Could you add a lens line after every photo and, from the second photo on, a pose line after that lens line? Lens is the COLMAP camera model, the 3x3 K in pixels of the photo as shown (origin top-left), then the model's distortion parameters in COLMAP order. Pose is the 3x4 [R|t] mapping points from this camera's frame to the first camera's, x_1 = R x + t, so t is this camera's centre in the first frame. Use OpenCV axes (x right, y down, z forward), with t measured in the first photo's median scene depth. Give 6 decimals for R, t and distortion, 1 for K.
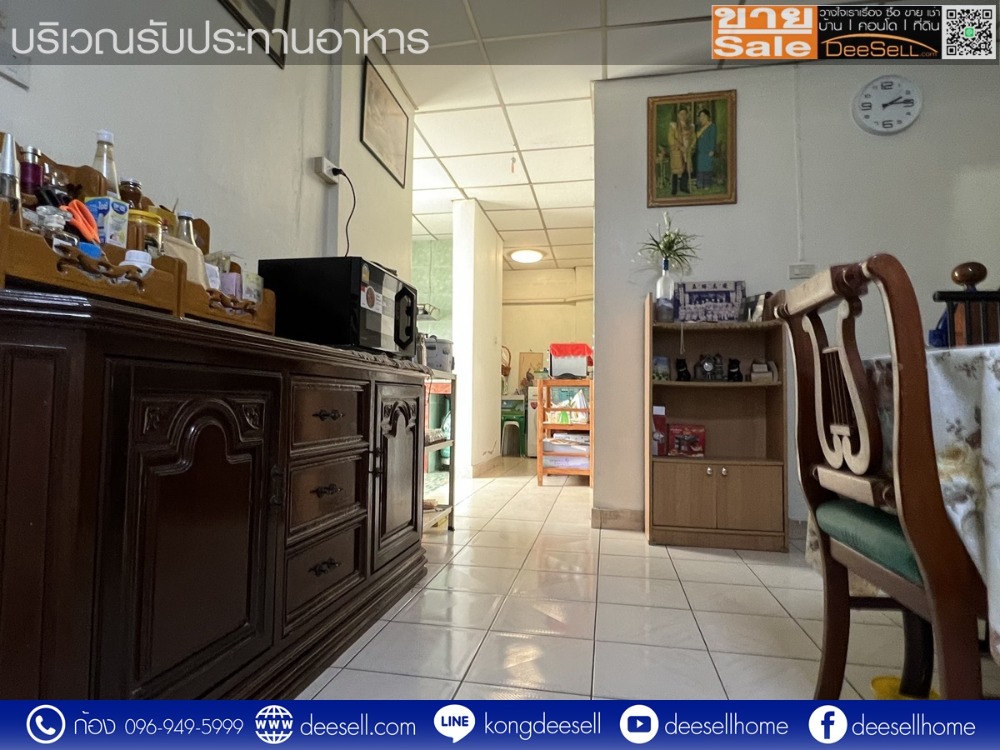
lens RADIAL K [[550.9, 0, 500.0], [0, 550.9, 375.0], [0, 0, 1]] dist [-0.000561, -0.000661]
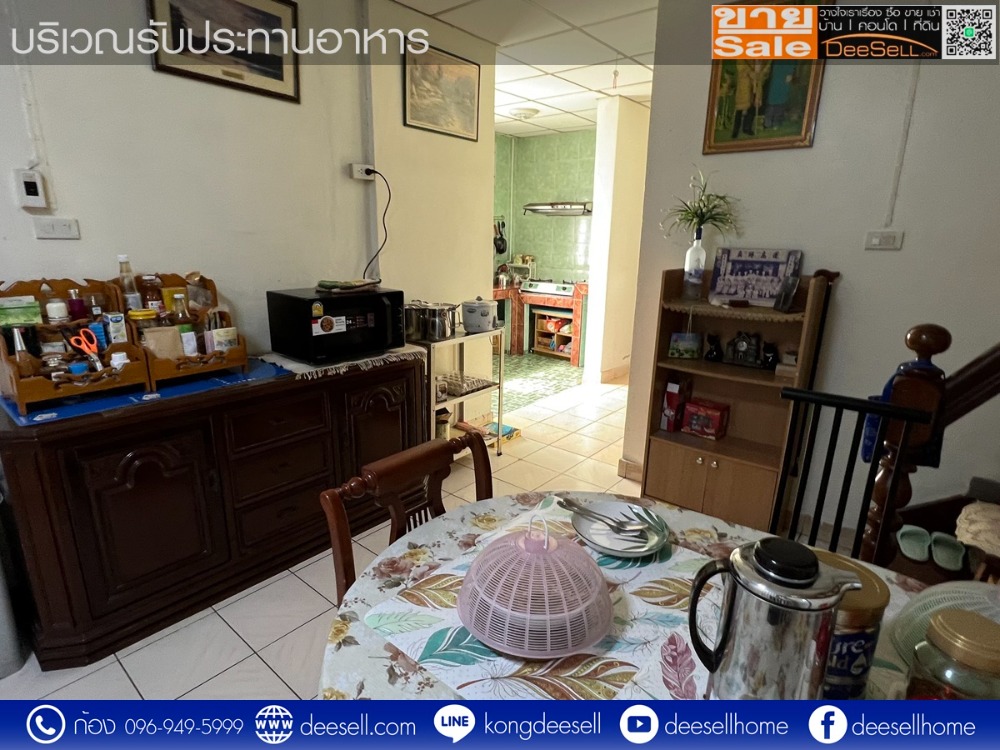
lens RADIAL K [[529.8, 0, 500.0], [0, 529.8, 375.0], [0, 0, 1]] dist [-0.010992, -0.000315]
pose [[0.874826, 0.127341, -0.467401, 0.439248], [0.017735, 0.955768, 0.293588, -0.231882], [0.484113, -0.265128, 0.833872, 0.063723]]
